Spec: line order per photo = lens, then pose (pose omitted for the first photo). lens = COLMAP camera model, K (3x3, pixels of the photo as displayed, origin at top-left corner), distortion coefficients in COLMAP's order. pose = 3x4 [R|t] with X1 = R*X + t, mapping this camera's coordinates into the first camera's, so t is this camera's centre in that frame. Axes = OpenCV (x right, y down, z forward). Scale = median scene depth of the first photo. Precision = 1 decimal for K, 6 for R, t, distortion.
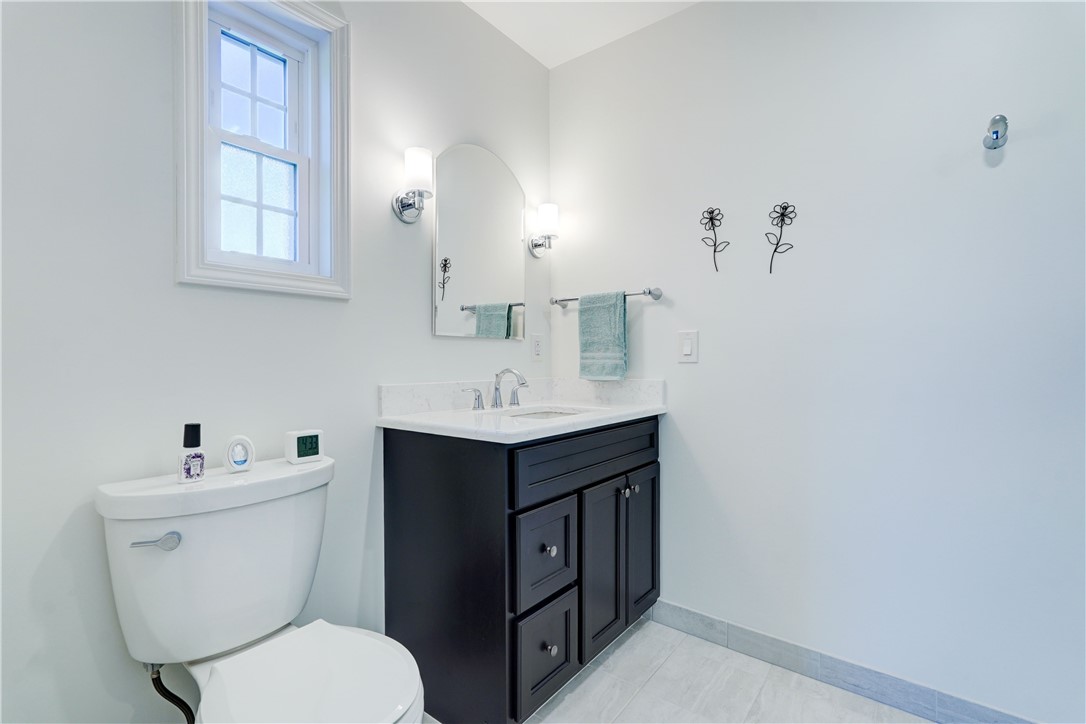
lens RADIAL K [[492.2, 0, 542.2], [0, 492.2, 363.3], [0, 0, 1]] dist [-0.001613, 0.000426]
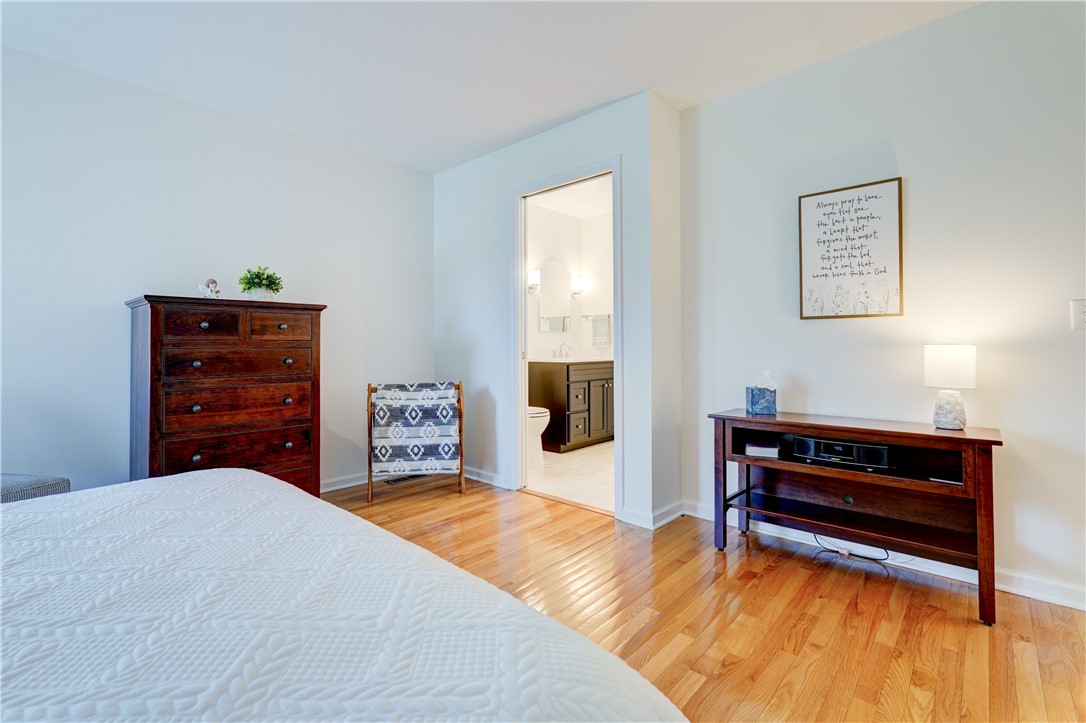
lens RADIAL K [[492.2, 0, 542.2], [0, 492.2, 362.8], [0, 0, 1]] dist [-0.001613, 0.000426]
pose [[0.997210, 0.000433, -0.074640, 0.013240], [0.001195, 0.999762, 0.021765, 0.076592], [0.074632, -0.021794, 0.996973, -2.186297]]
